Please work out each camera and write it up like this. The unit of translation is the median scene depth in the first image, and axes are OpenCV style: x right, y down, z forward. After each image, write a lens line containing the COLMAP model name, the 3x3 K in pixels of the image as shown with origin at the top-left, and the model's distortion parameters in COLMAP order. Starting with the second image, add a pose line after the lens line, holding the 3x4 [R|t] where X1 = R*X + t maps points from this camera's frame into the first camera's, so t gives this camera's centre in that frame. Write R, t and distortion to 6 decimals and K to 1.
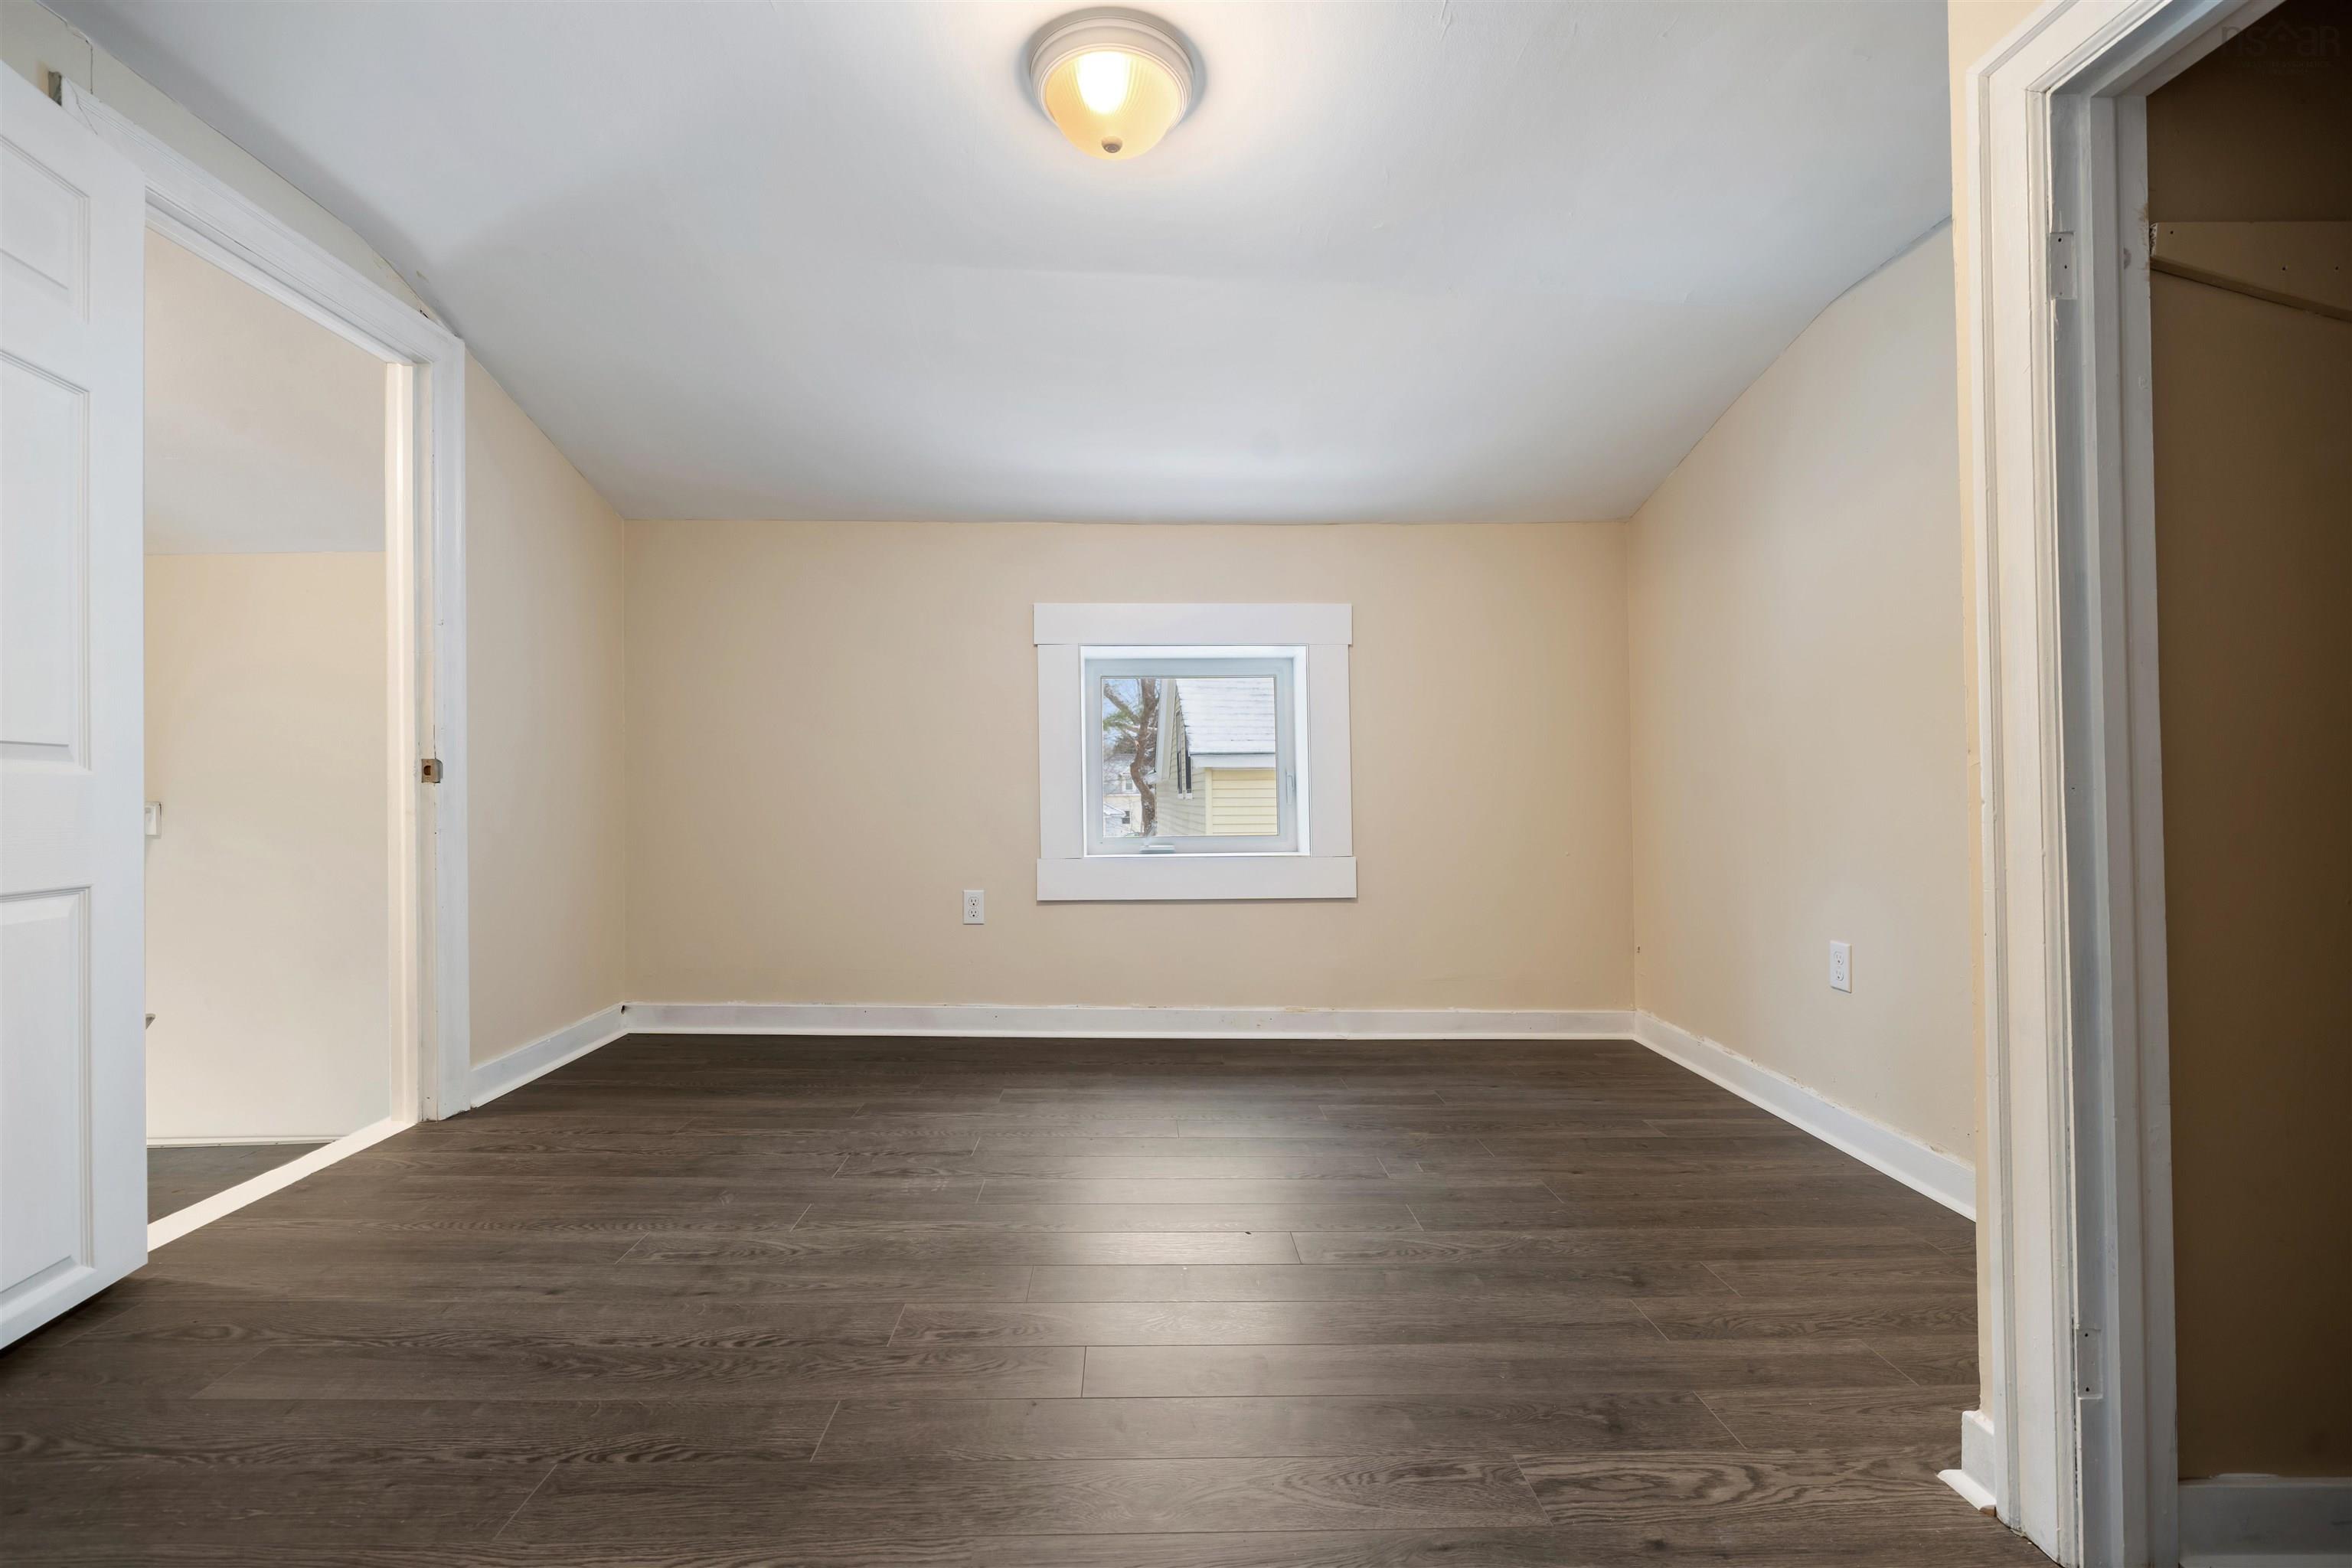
lens RADIAL K [[991.9, 0, 1149.9], [0, 991.9, 790.3], [0, 0, 1]] dist [0.007661, -0.000020]
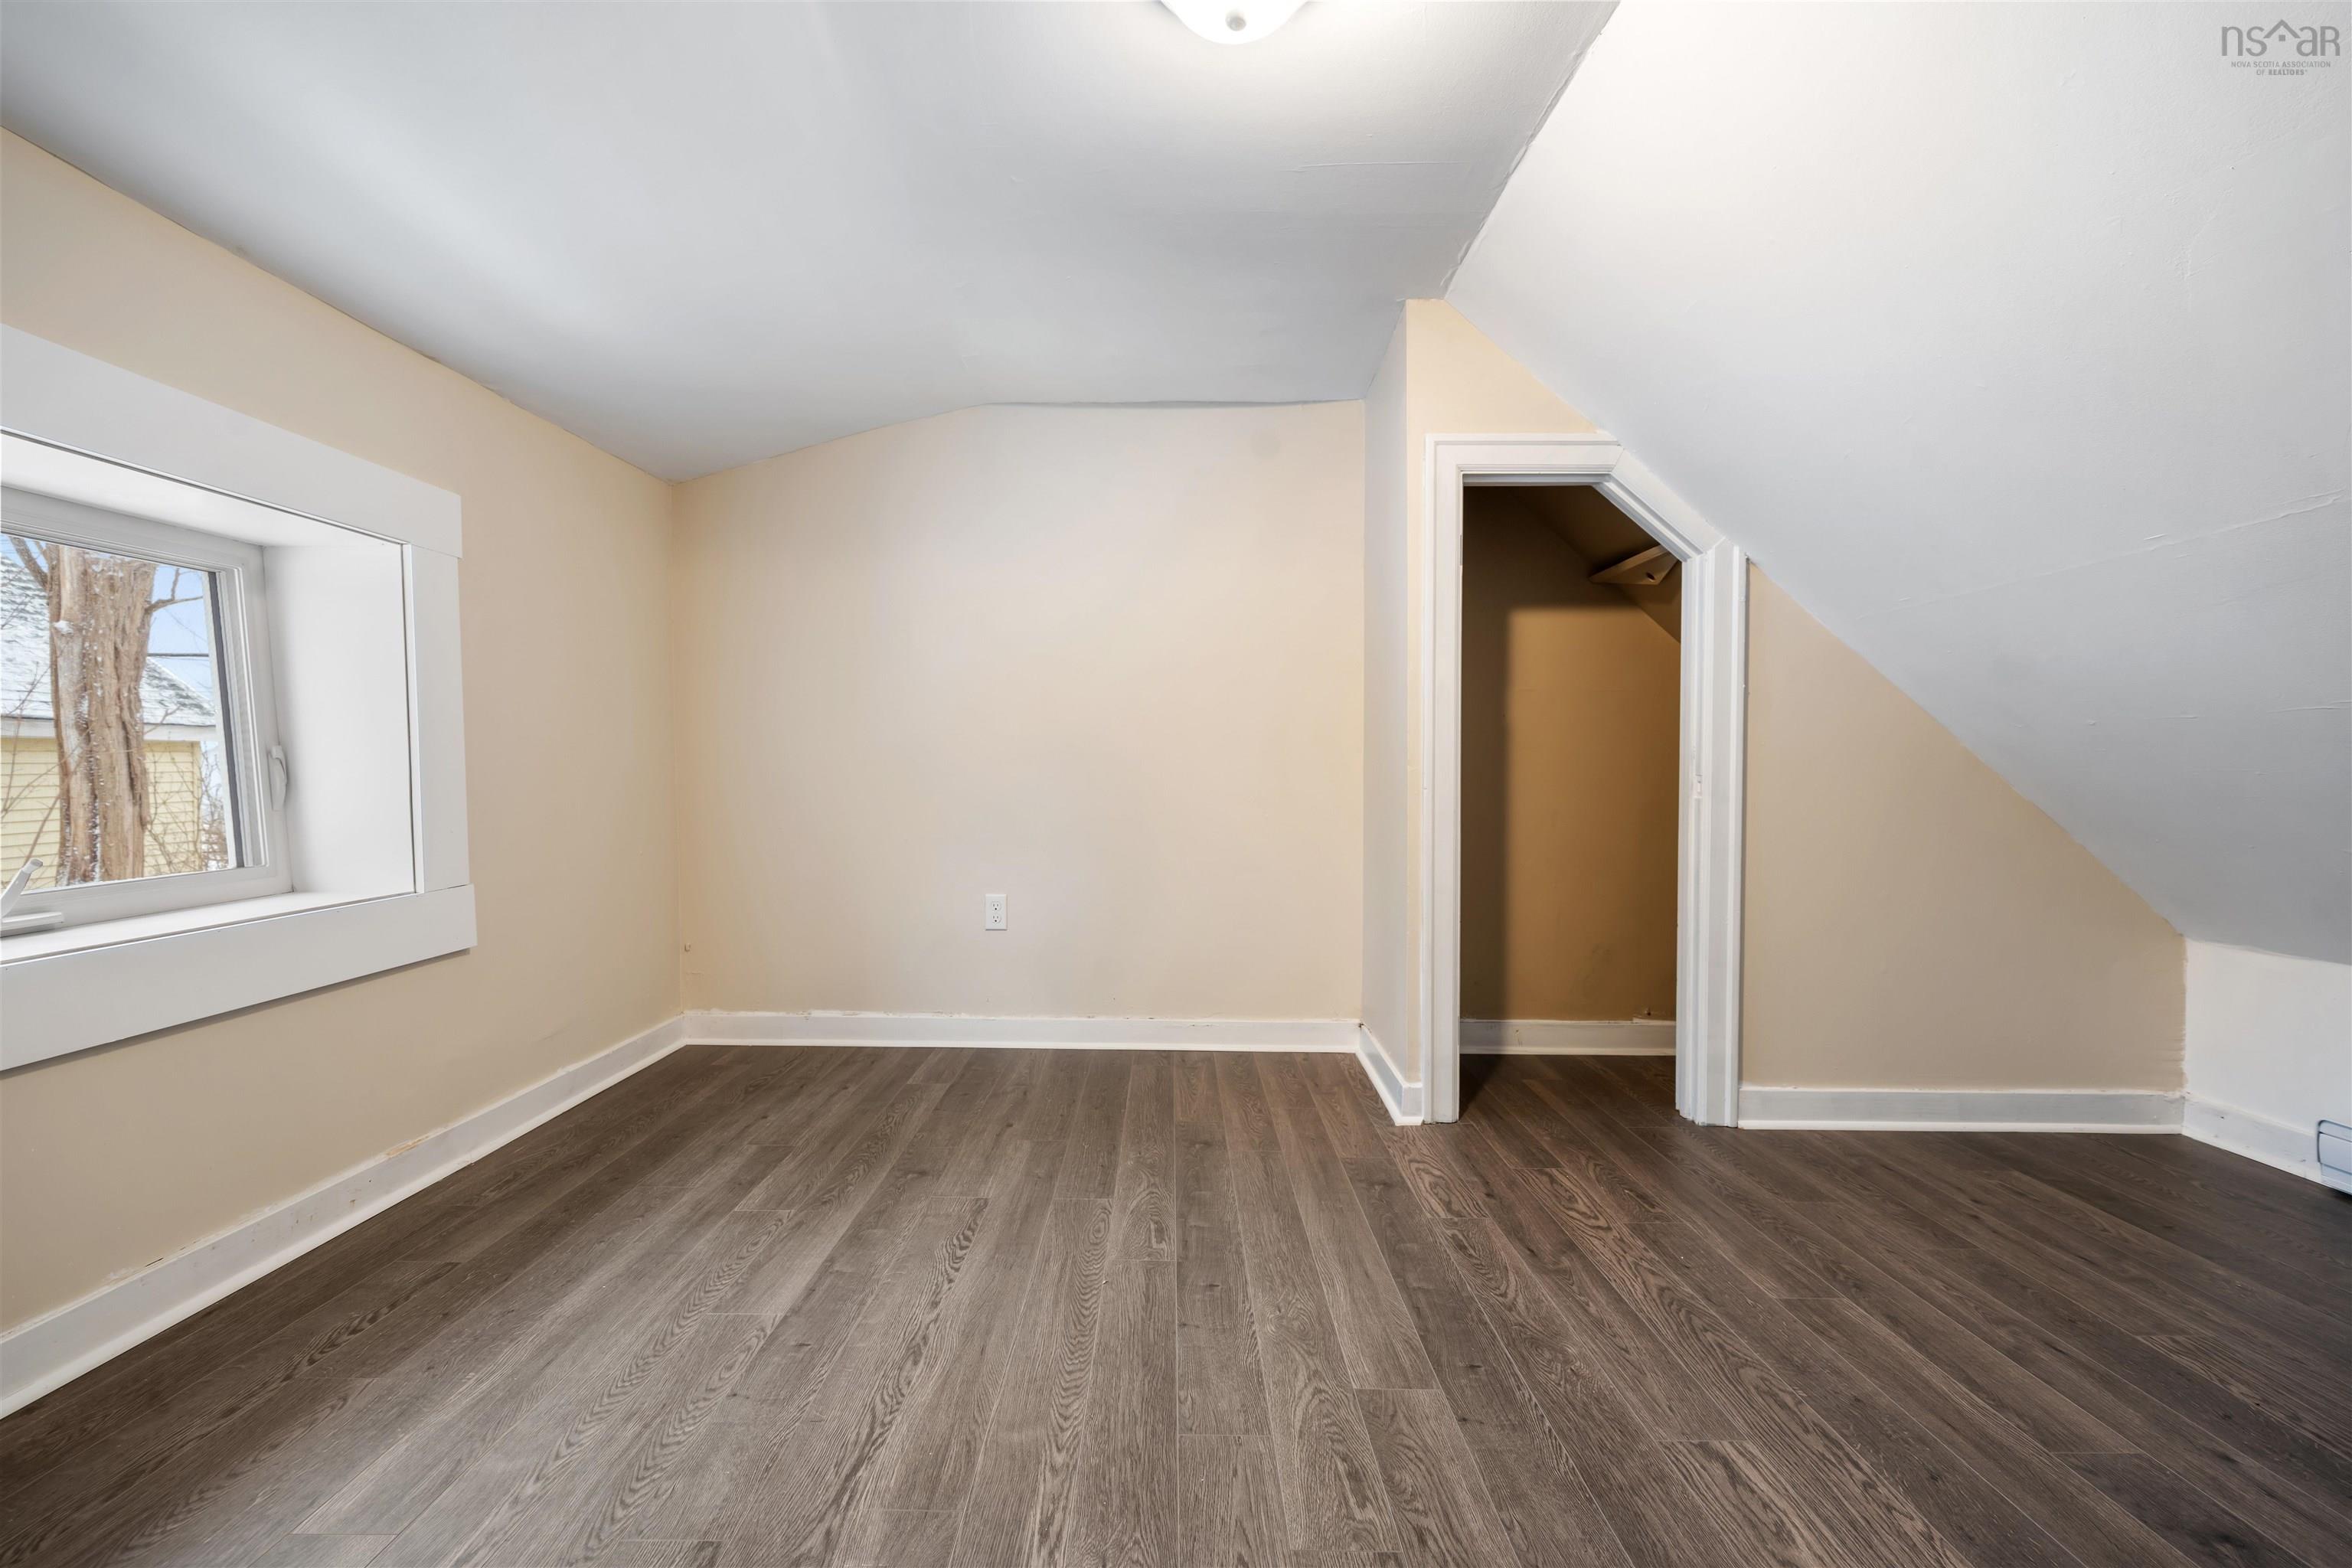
lens RADIAL K [[1014.6, 0, 1175.5], [0, 1014.6, 793.5], [0, 0, 1]] dist [0.000569, -0.000201]
pose [[0.015296, -0.025982, 0.999545, -0.898731], [-0.001073, 0.999661, 0.026002, -0.021831], [-0.999882, -0.001470, 0.015263, 1.032167]]
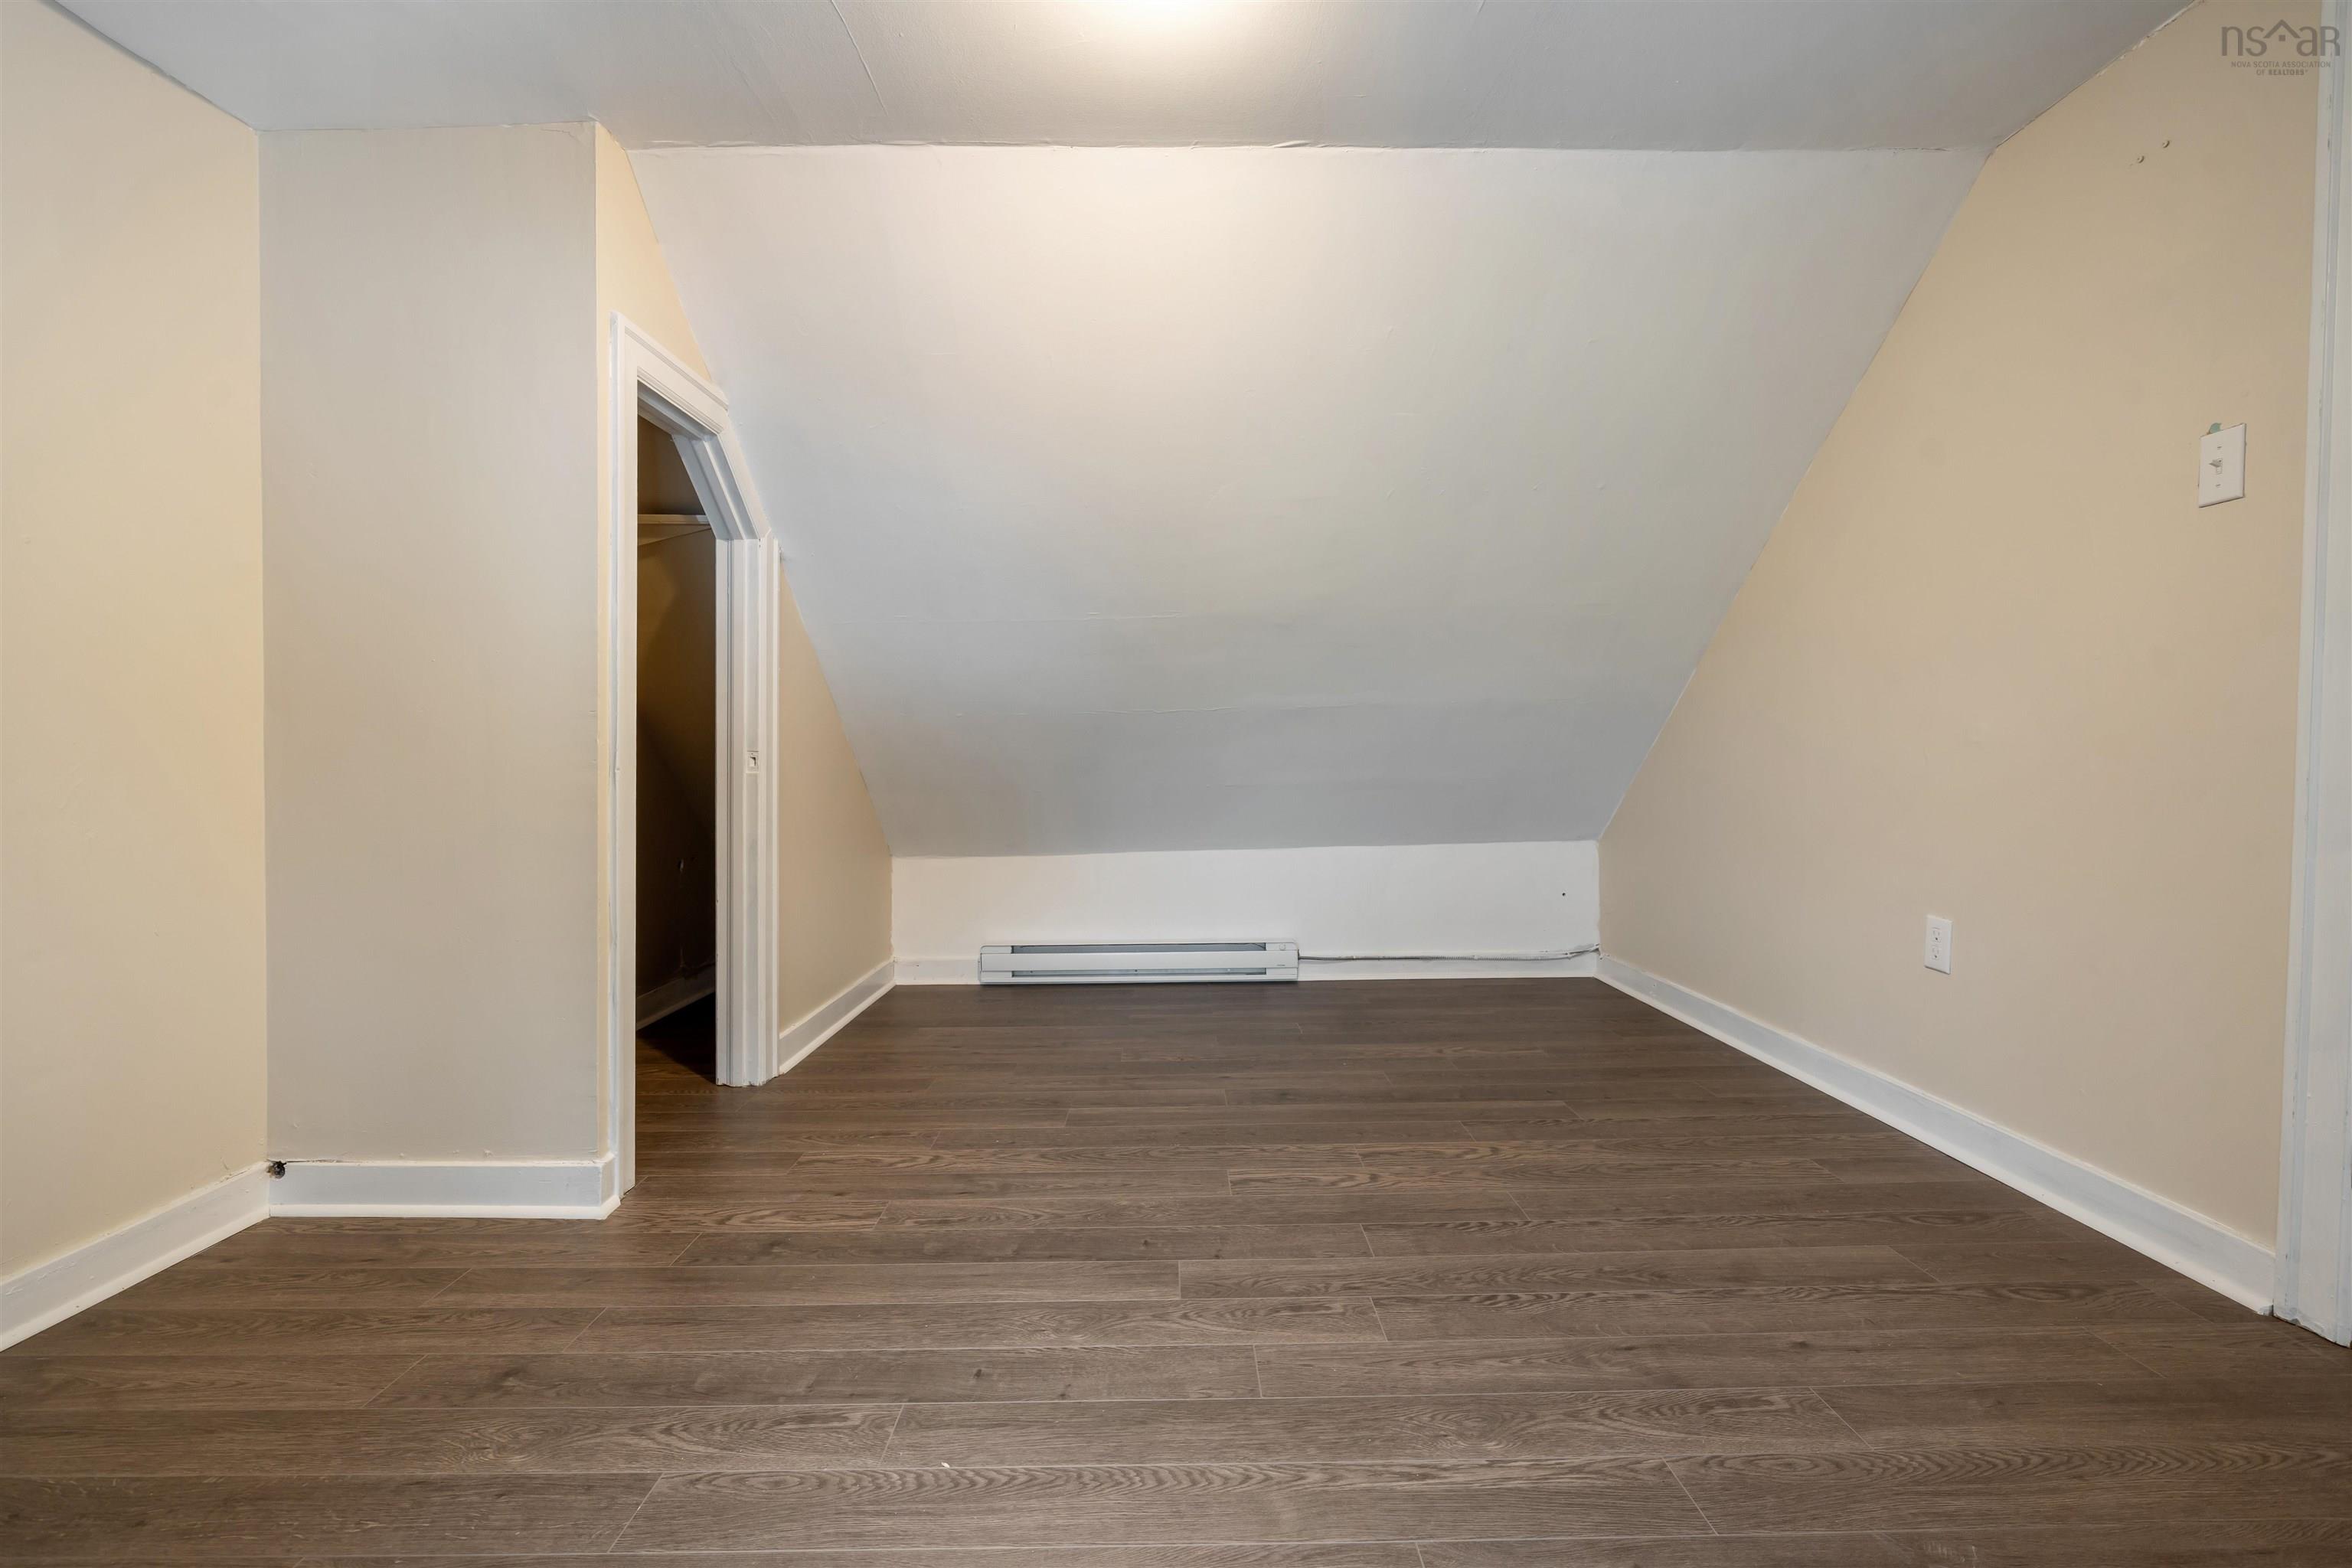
lens RADIAL K [[1014.6, 0, 1175.5], [0, 1014.6, 793.5], [0, 0, 1]] dist [0.000569, -0.000201]
pose [[-0.999985, 0.000700, 0.005389, -0.058454], [0.000936, 0.999030, 0.044027, -0.014106], [-0.005353, 0.044032, -0.999016, 1.821477]]
